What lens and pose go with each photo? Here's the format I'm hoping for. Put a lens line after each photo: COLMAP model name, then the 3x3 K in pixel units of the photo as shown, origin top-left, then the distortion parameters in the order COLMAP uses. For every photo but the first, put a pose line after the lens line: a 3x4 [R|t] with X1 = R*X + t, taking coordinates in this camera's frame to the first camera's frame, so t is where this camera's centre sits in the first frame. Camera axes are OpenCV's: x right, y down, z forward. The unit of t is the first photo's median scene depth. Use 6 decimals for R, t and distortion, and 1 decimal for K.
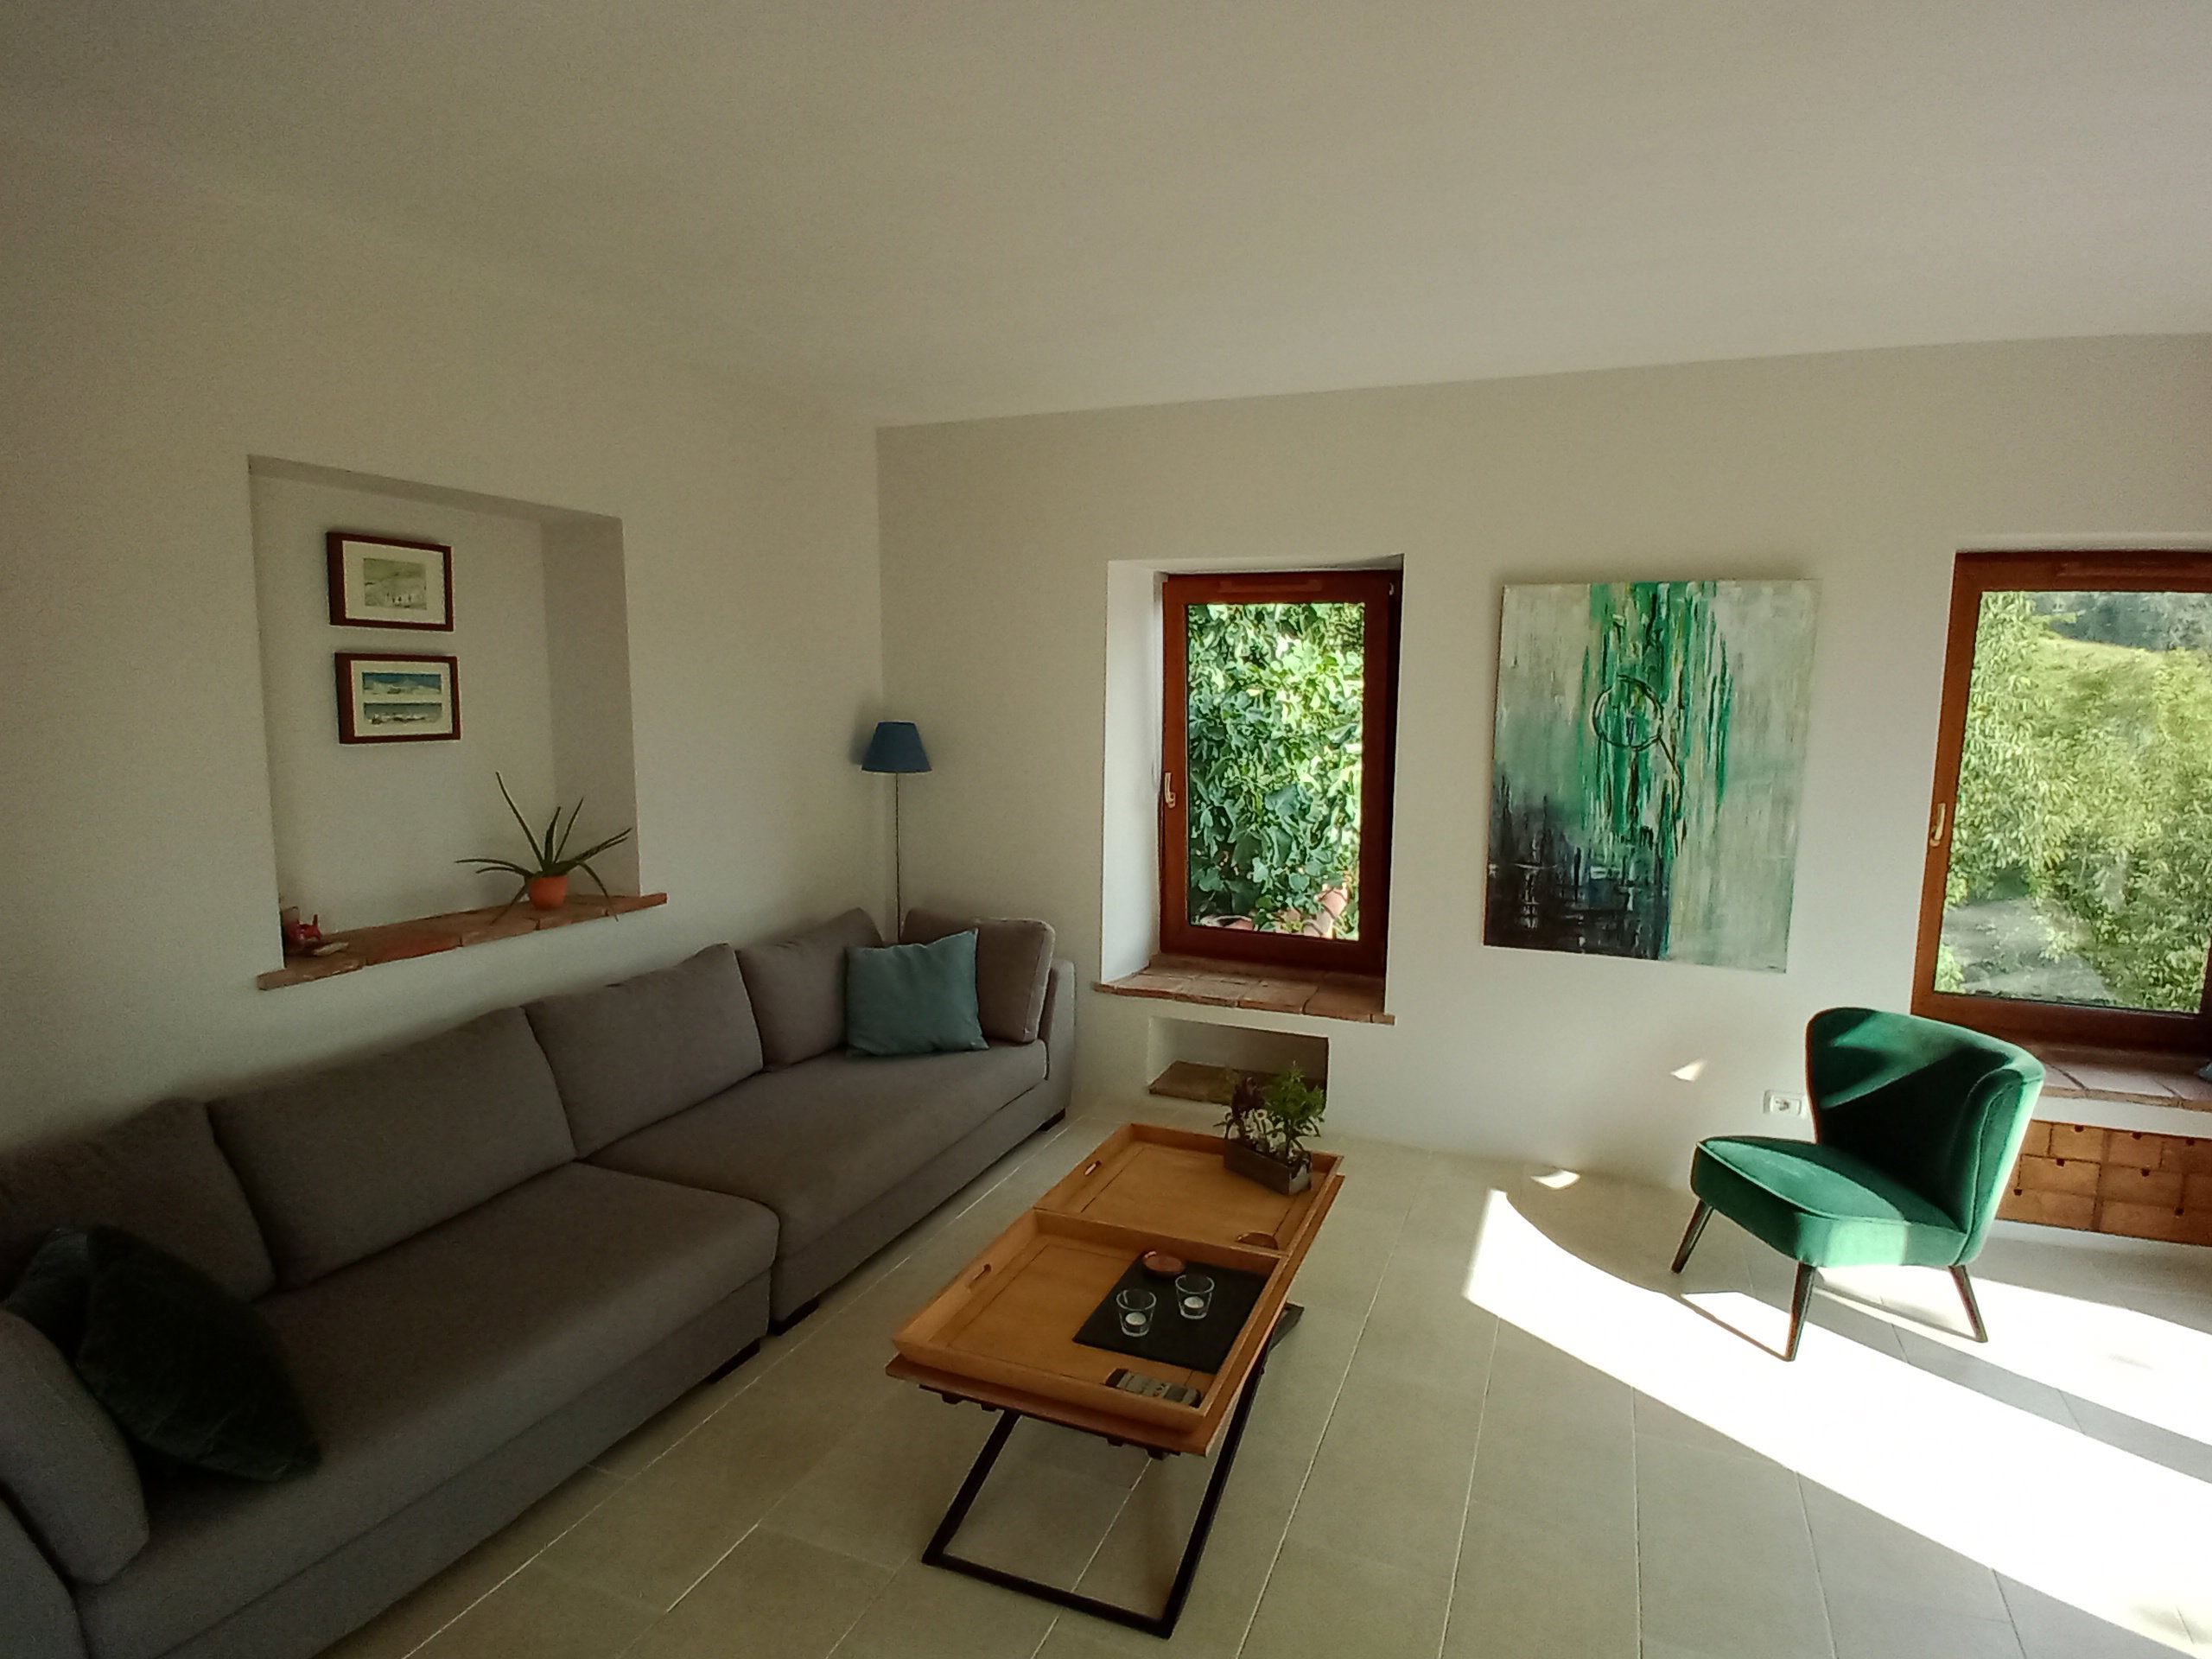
lens RADIAL K [[1209.7, 0, 1093.3], [0, 1209.7, 840.1], [0, 0, 1]] dist [-0.034173, -0.003847]
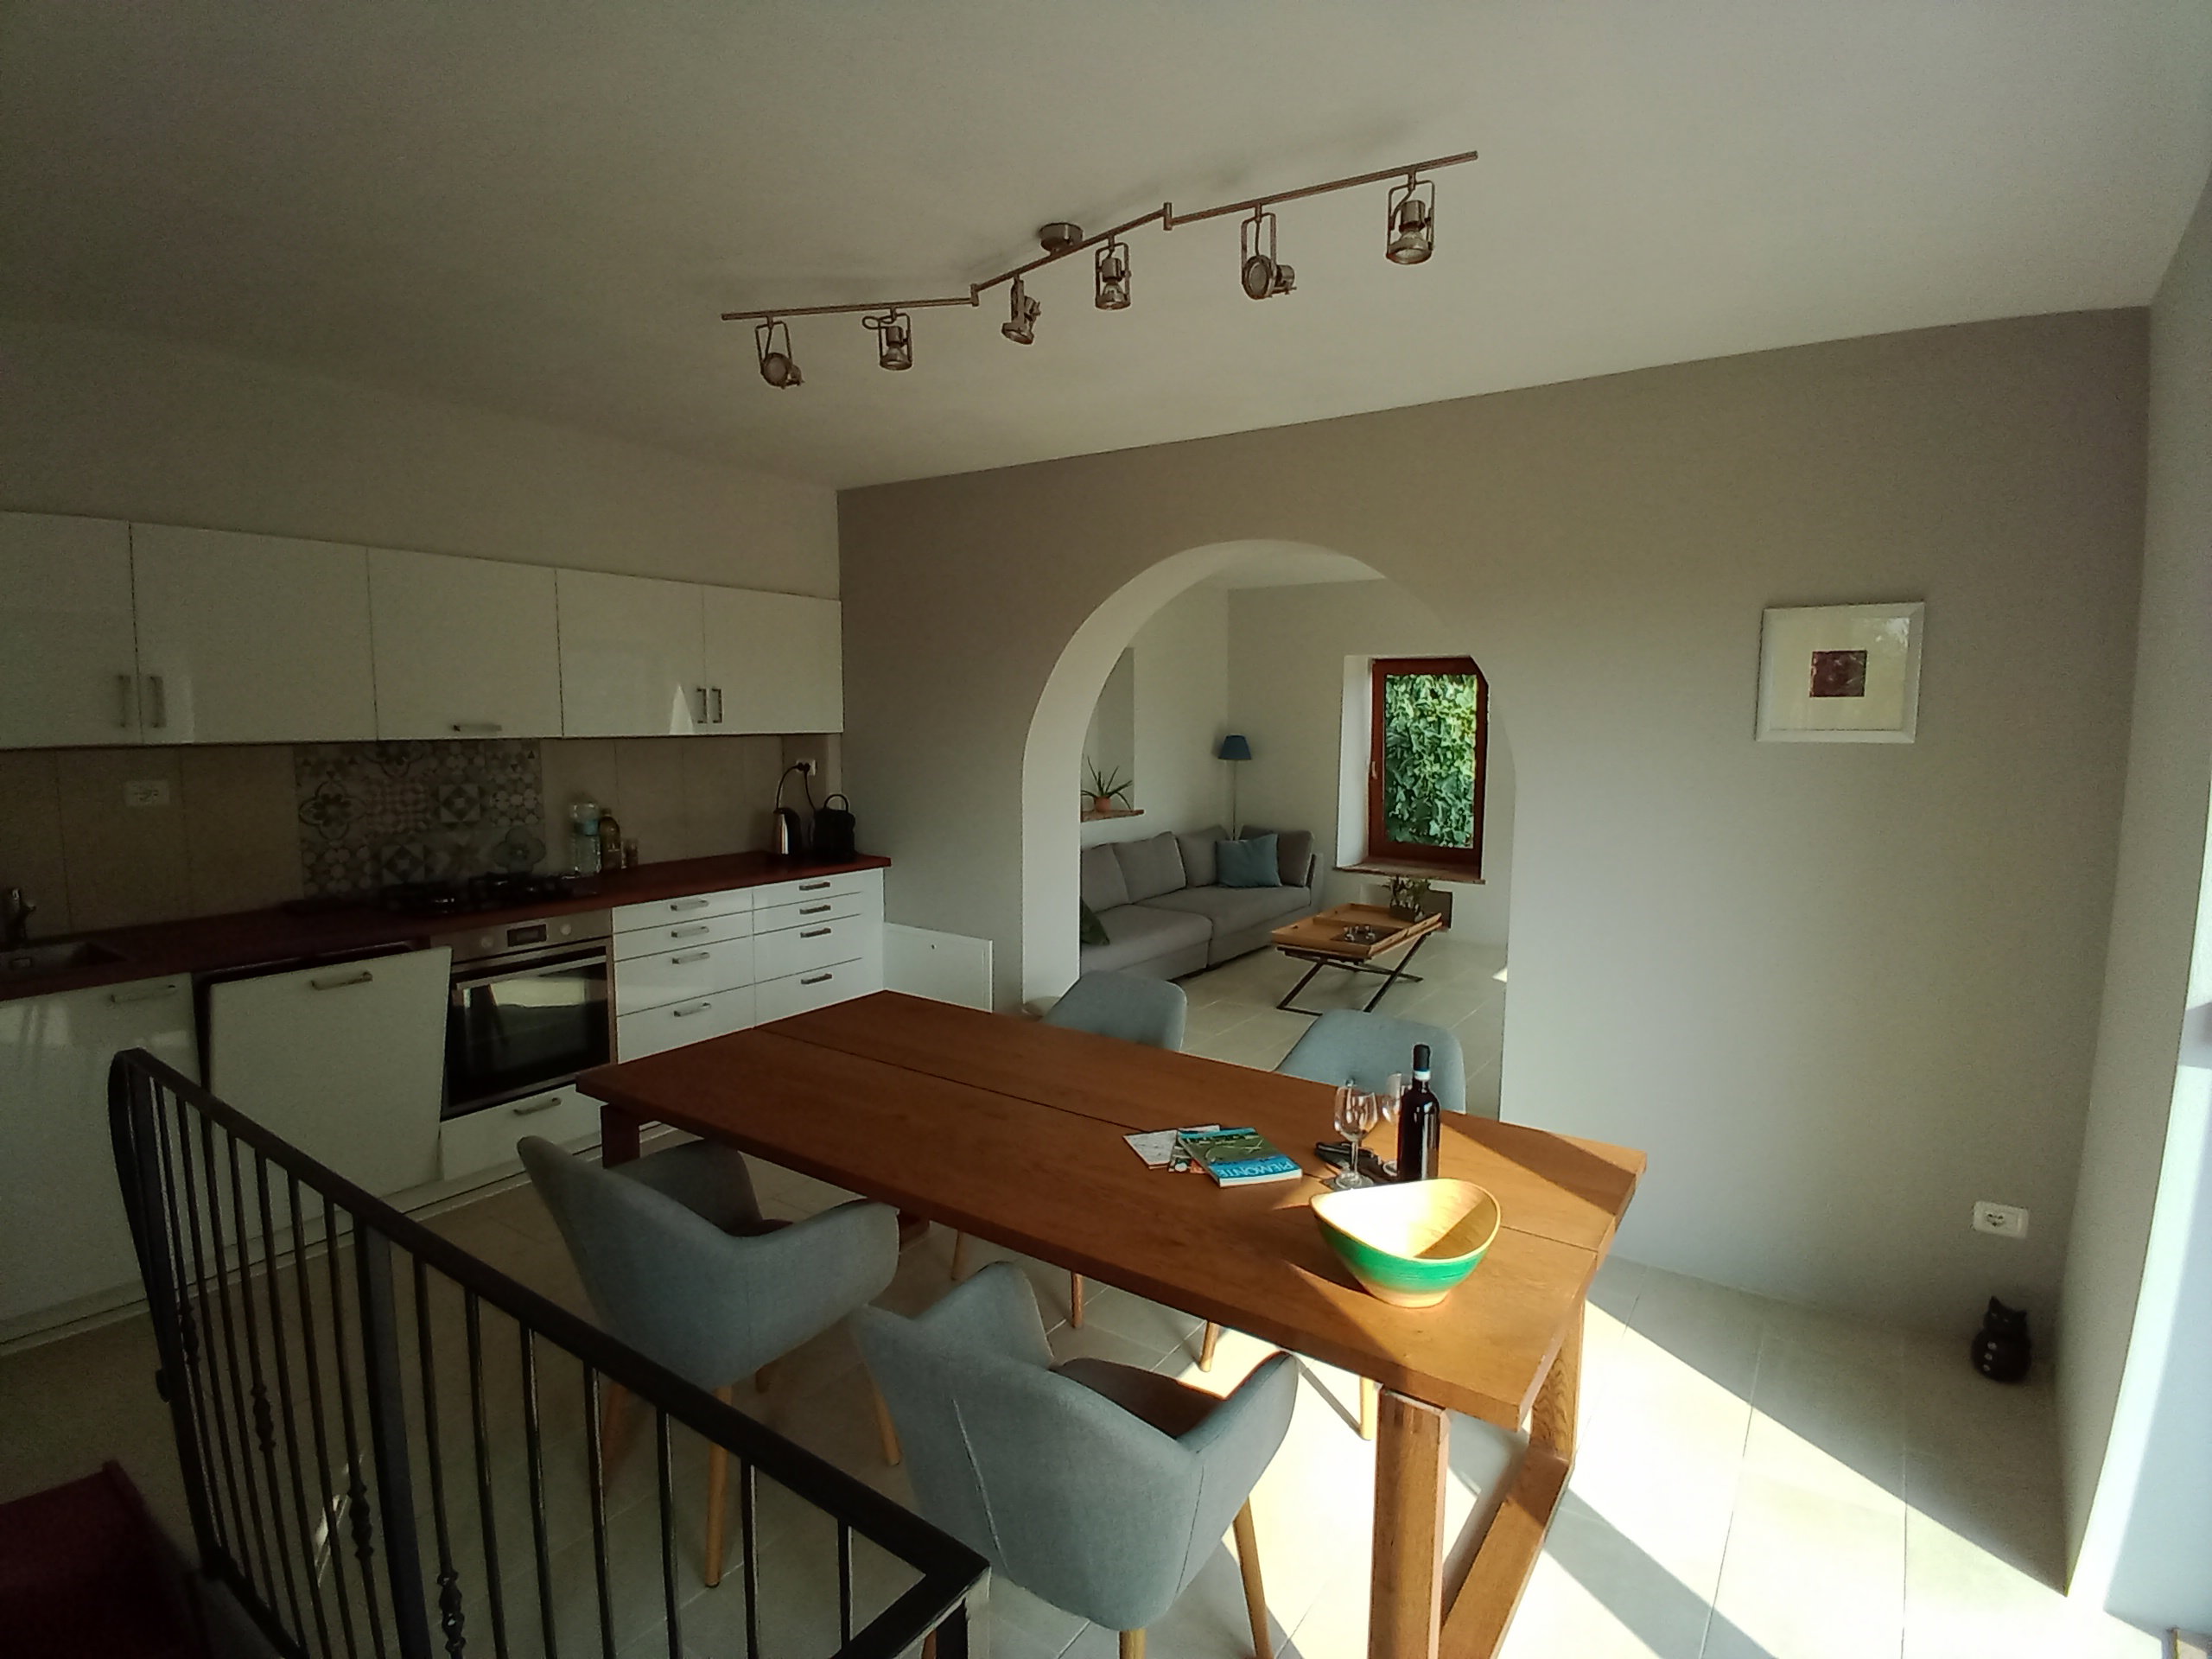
lens RADIAL K [[1107.1, 0, 1111.7], [0, 1107.1, 852.4], [0, 0, 1]] dist [-0.020941, -0.002090]
pose [[0.982529, 0.015814, -0.185438, -0.024231], [-0.016129, 0.999870, -0.000187, 0.118629], [0.185411, 0.003175, 0.982656, -0.993175]]
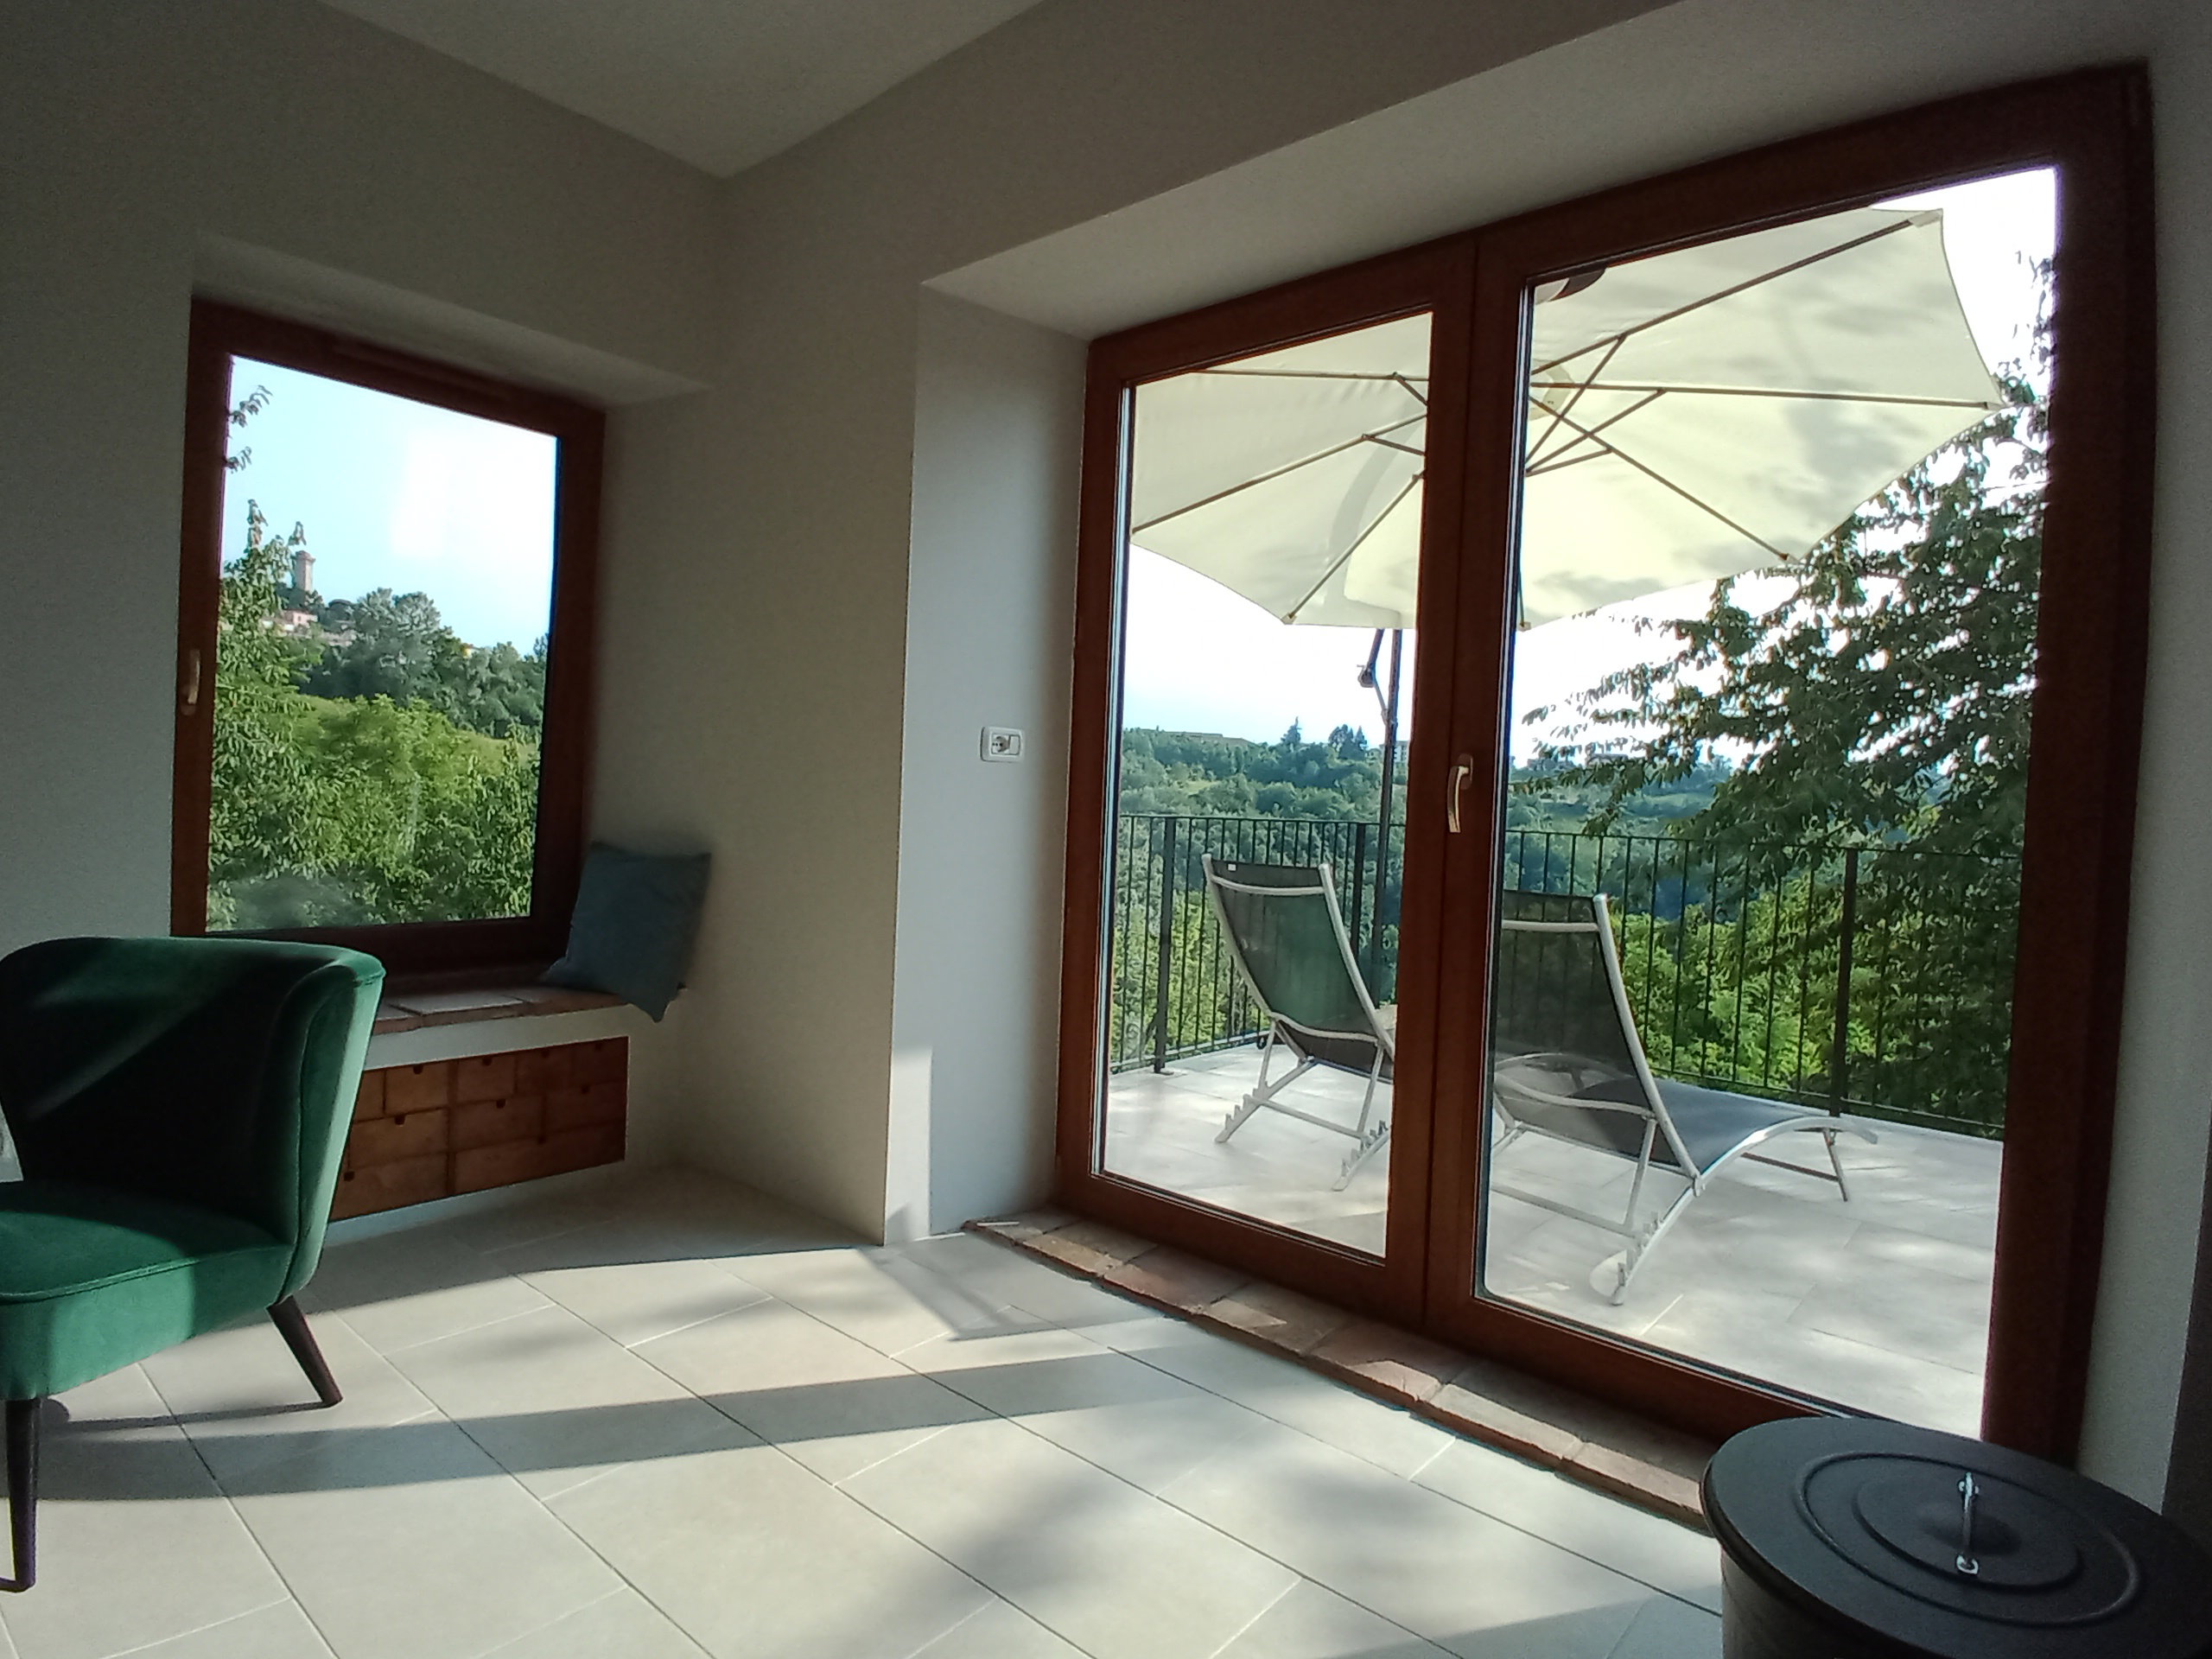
lens RADIAL K [[1267.6, 0, 1087.2], [0, 1267.6, 837.6], [0, 0, 1]] dist [-0.000309, -0.000287]
pose [[0.332946, -0.028200, 0.942524, 0.195513], [0.077536, 0.996987, 0.002440, 0.116350], [-0.939753, 0.072267, 0.334129, 0.280892]]
